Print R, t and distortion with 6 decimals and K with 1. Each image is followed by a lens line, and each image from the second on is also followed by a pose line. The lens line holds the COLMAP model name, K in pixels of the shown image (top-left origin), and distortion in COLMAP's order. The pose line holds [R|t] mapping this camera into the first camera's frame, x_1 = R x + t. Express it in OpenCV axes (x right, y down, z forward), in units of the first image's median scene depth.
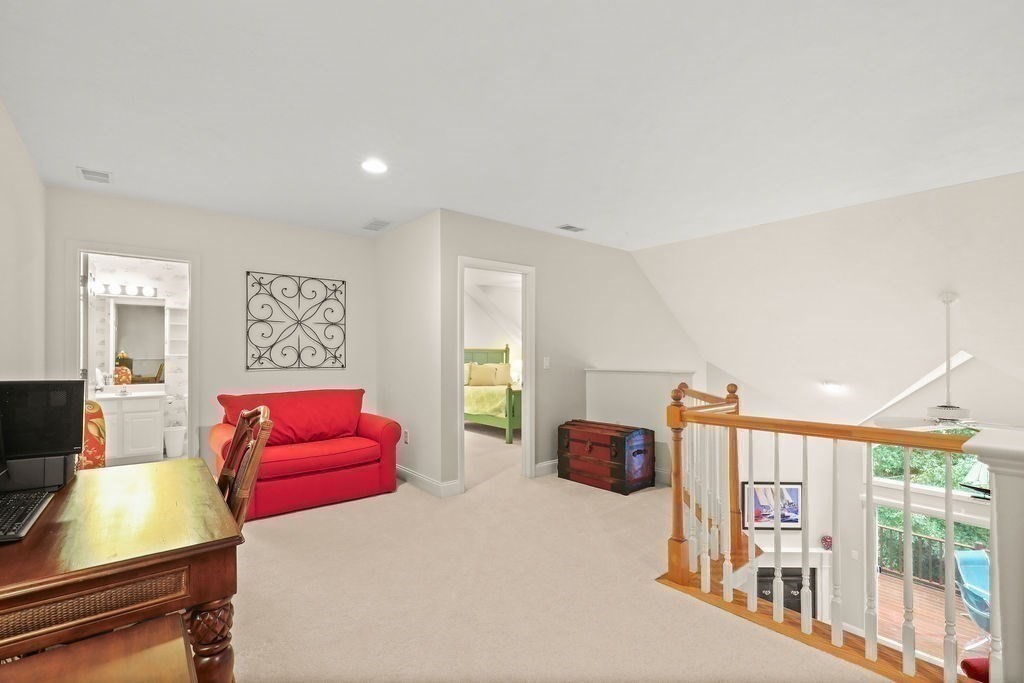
lens RADIAL K [[461.6, 0, 515.8], [0, 461.6, 353.1], [0, 0, 1]] dist [0.000485, -0.000196]
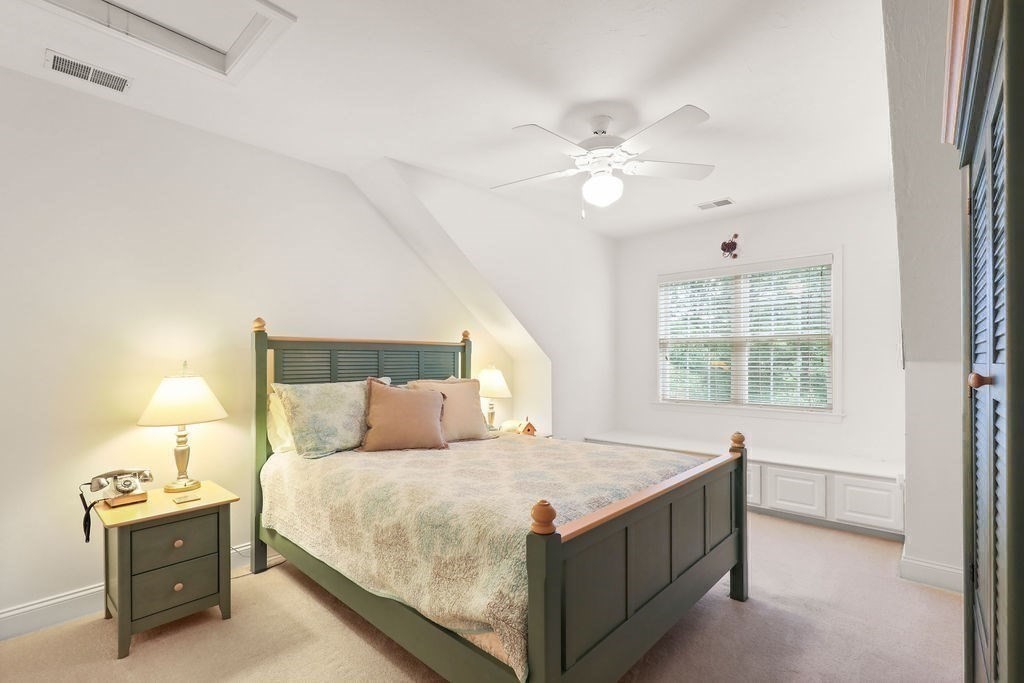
lens RADIAL K [[461.6, 0, 515.8], [0, 461.6, 353.1], [0, 0, 1]] dist [0.000485, -0.000196]
pose [[0.987793, -0.000136, 0.155773, -0.041973], [0.001381, 0.999968, -0.007882, 0.003915], [-0.155767, 0.008001, 0.987761, 0.622873]]
